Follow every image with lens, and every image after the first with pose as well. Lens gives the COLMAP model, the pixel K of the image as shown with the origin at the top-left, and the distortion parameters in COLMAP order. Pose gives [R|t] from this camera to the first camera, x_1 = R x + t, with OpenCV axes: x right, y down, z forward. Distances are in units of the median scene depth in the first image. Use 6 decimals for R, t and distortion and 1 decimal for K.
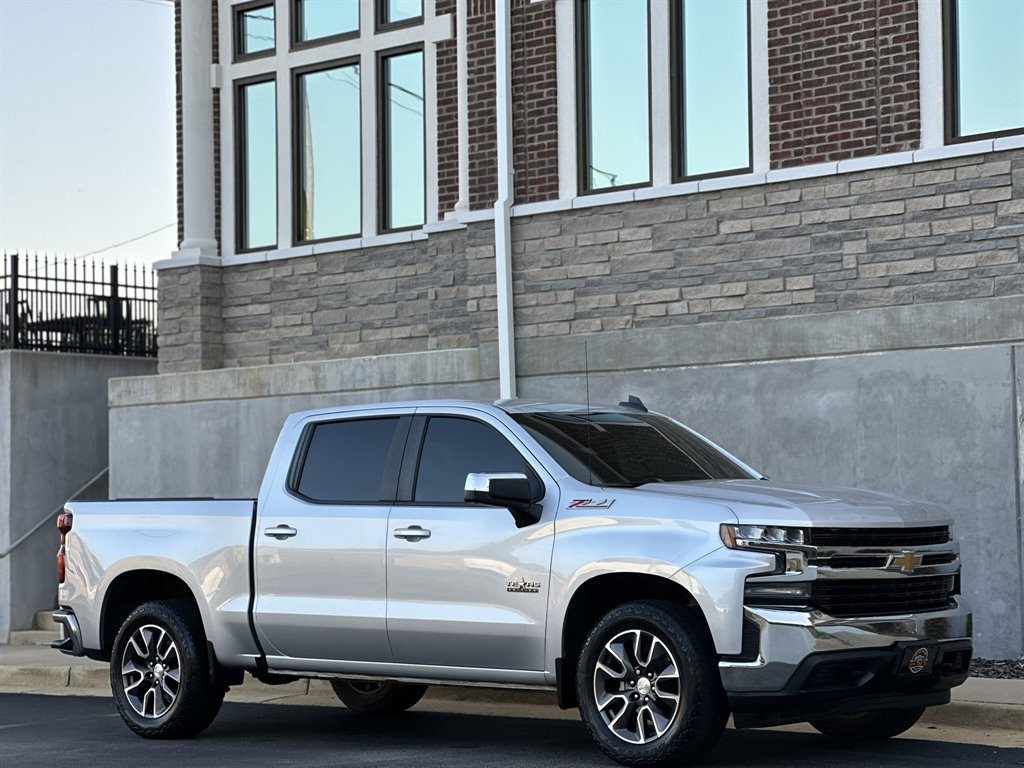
lens RADIAL K [[2312.6, 0, 493.7], [0, 2312.6, 379.7], [0, 0, 1]] dist [-0.249913, 7.889110]
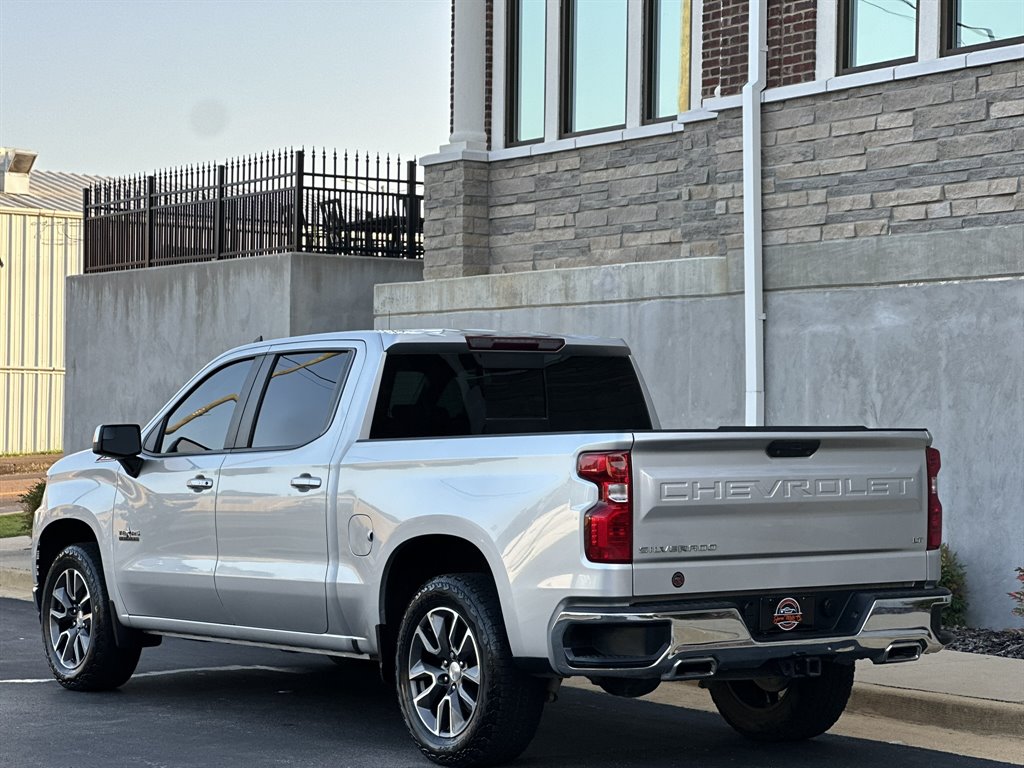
lens RADIAL K [[2312.6, 0, 493.7], [0, 2312.6, 379.7], [0, 0, 1]] dist [-0.249913, 7.889110]
pose [[0.970708, 0.019896, -0.239436, 0.123568], [-0.008922, 0.998863, 0.046830, -0.007697], [0.240095, -0.043323, 0.969782, 0.150448]]
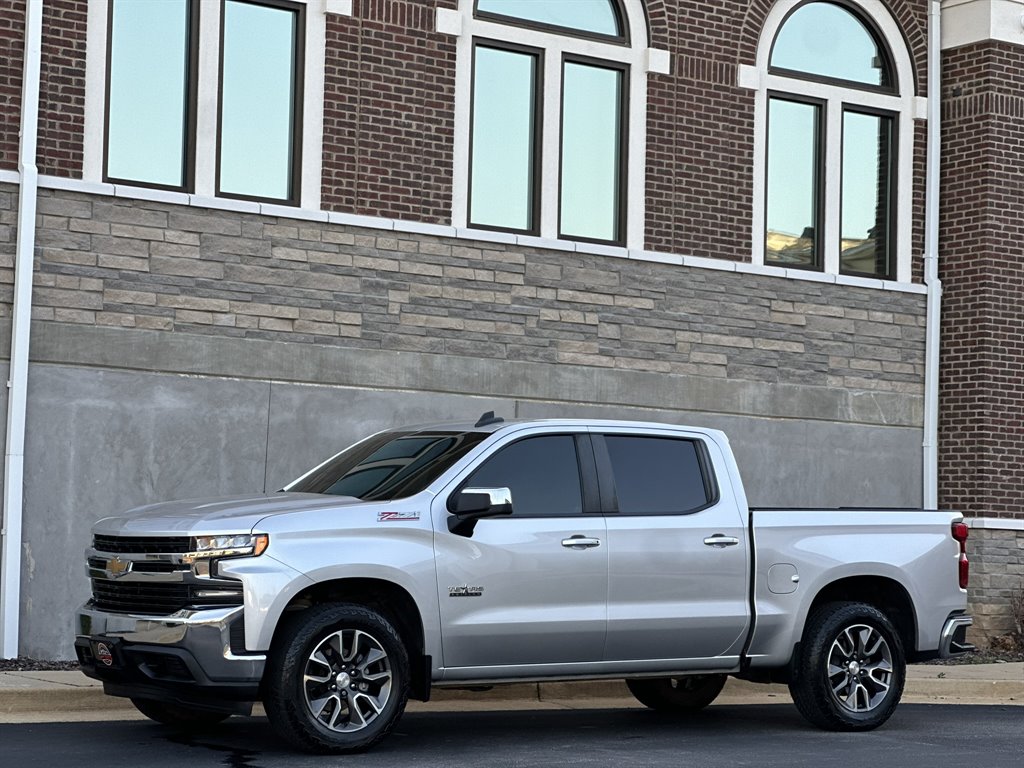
lens RADIAL K [[2347.0, 0, 530.6], [0, 2347.0, 381.0], [0, 0, 1]] dist [-0.235233, 7.420965]
pose [[0.229813, 0.094959, 0.968591, -0.886076], [-0.092117, 0.992883, -0.075485, 0.061560], [-0.968866, -0.071876, 0.236925, 0.610445]]
